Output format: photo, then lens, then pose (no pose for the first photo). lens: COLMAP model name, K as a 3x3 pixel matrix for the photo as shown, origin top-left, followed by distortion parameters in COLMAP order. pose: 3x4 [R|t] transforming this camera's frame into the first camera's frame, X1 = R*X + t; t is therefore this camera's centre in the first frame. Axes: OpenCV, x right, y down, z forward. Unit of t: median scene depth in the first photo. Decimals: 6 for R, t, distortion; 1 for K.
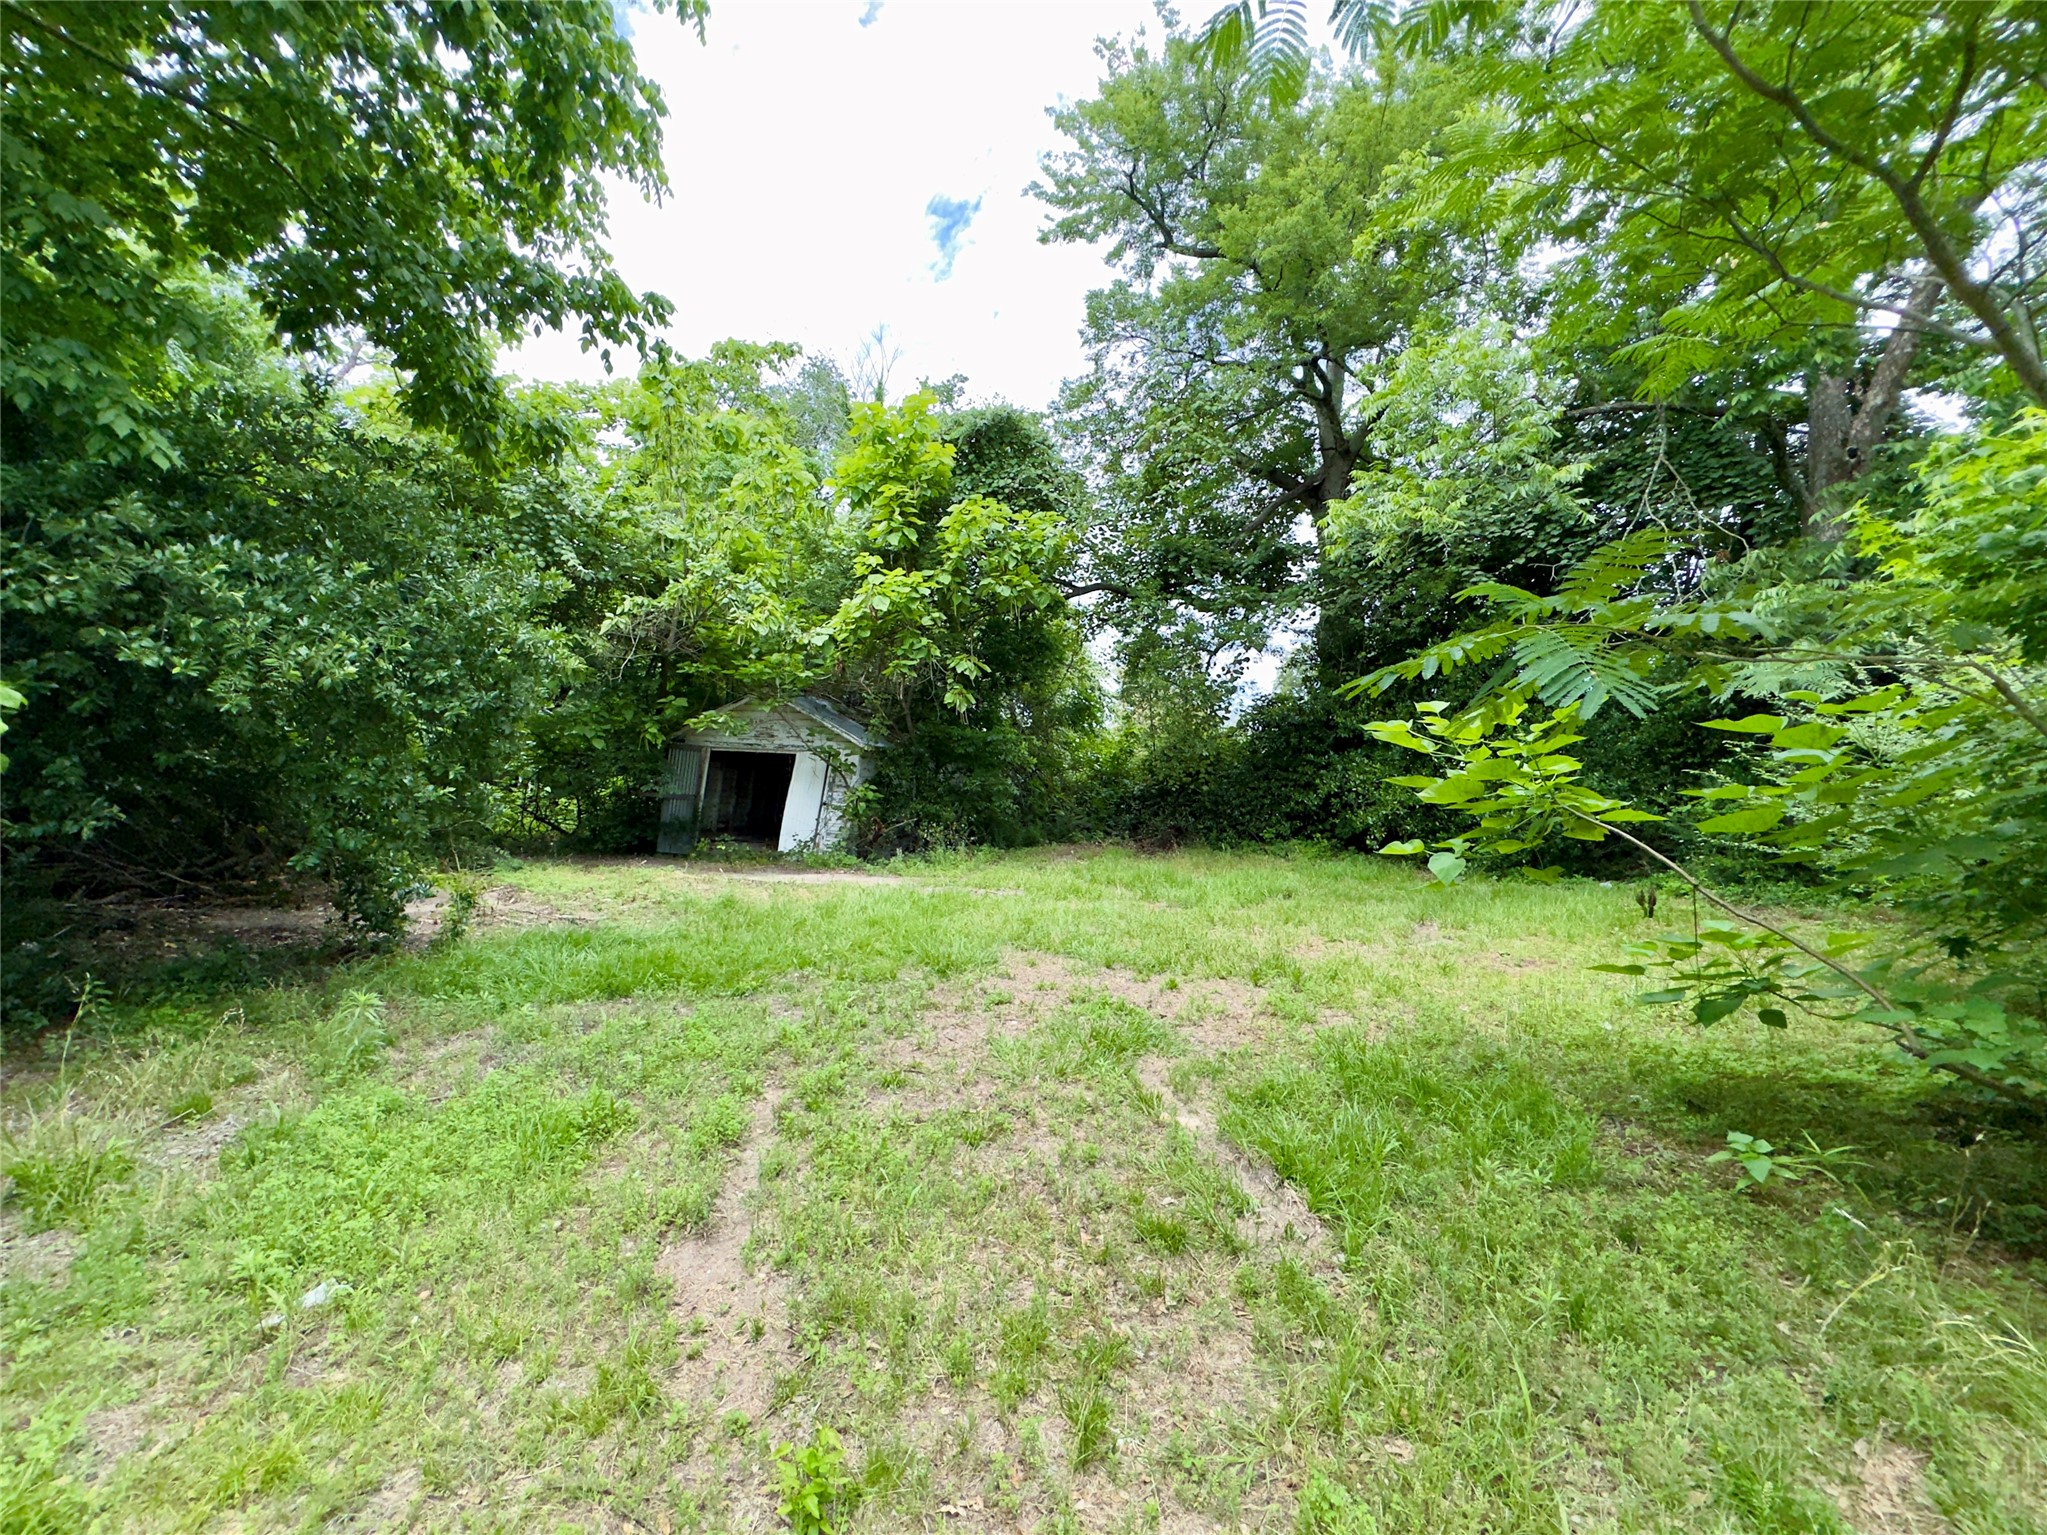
lens RADIAL K [[830.8, 0, 1025.6], [0, 830.8, 772.8], [0, 0, 1]] dist [-0.000431, -0.000823]
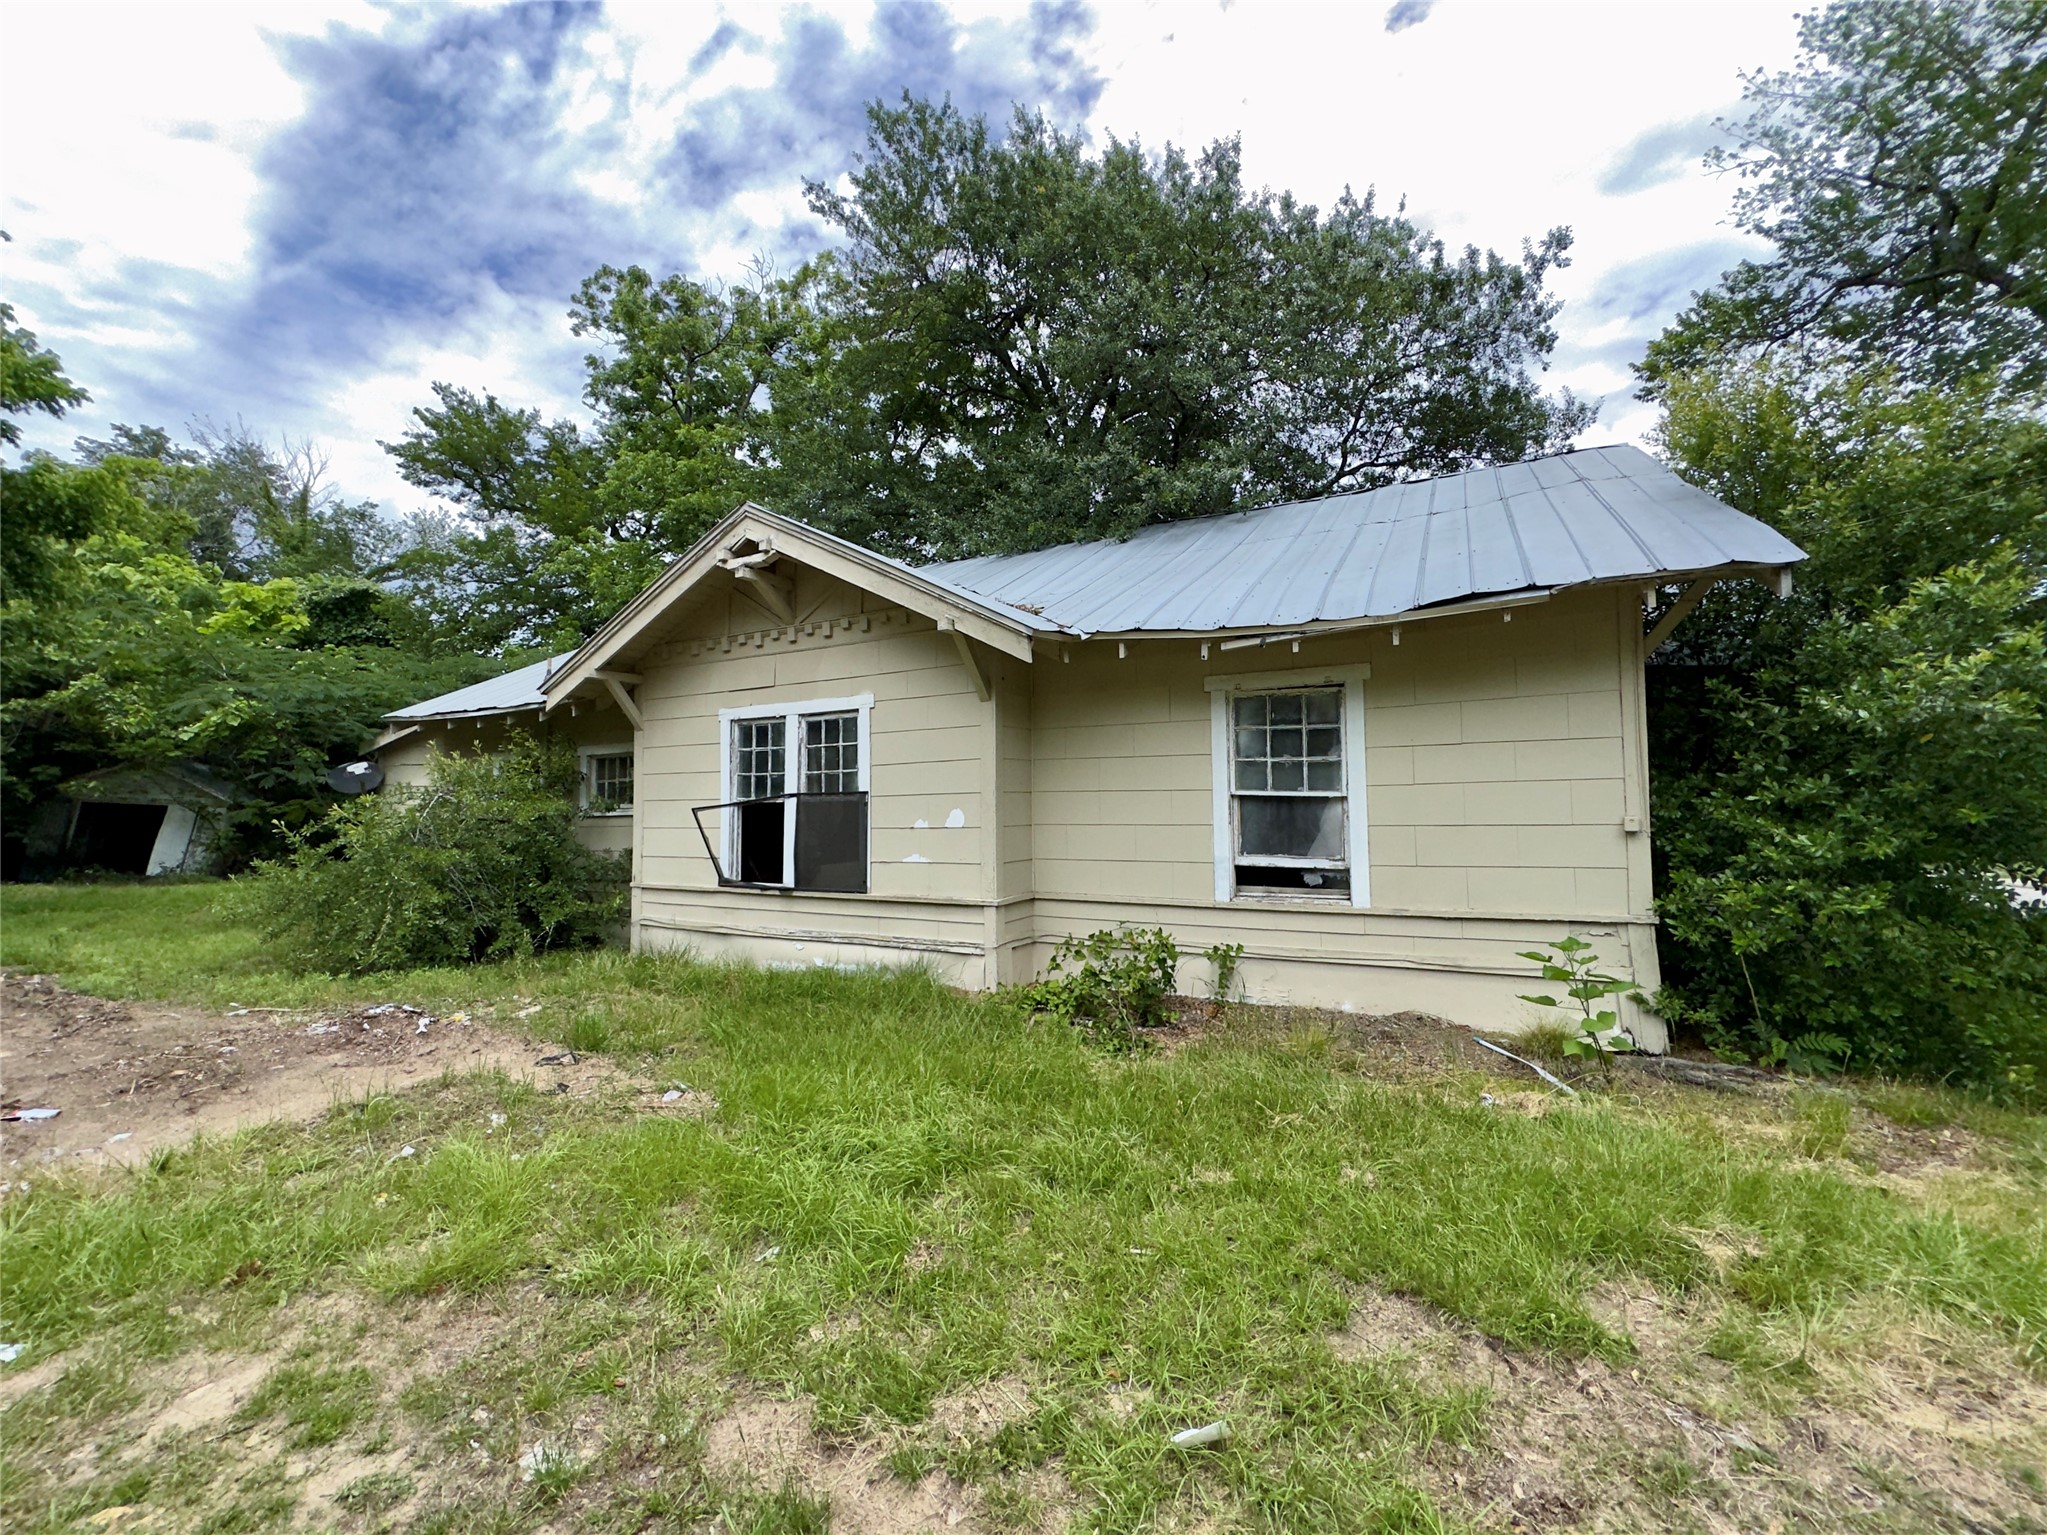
lens RADIAL K [[830.8, 0, 1019.9], [0, 830.8, 774.2], [0, 0, 1]] dist [-0.000431, -0.000823]
pose [[0.883142, 0.036268, 0.467702, 0.384665], [-0.016837, 0.998815, -0.045661, -0.041341], [-0.468804, 0.032451, 0.882706, -1.039814]]
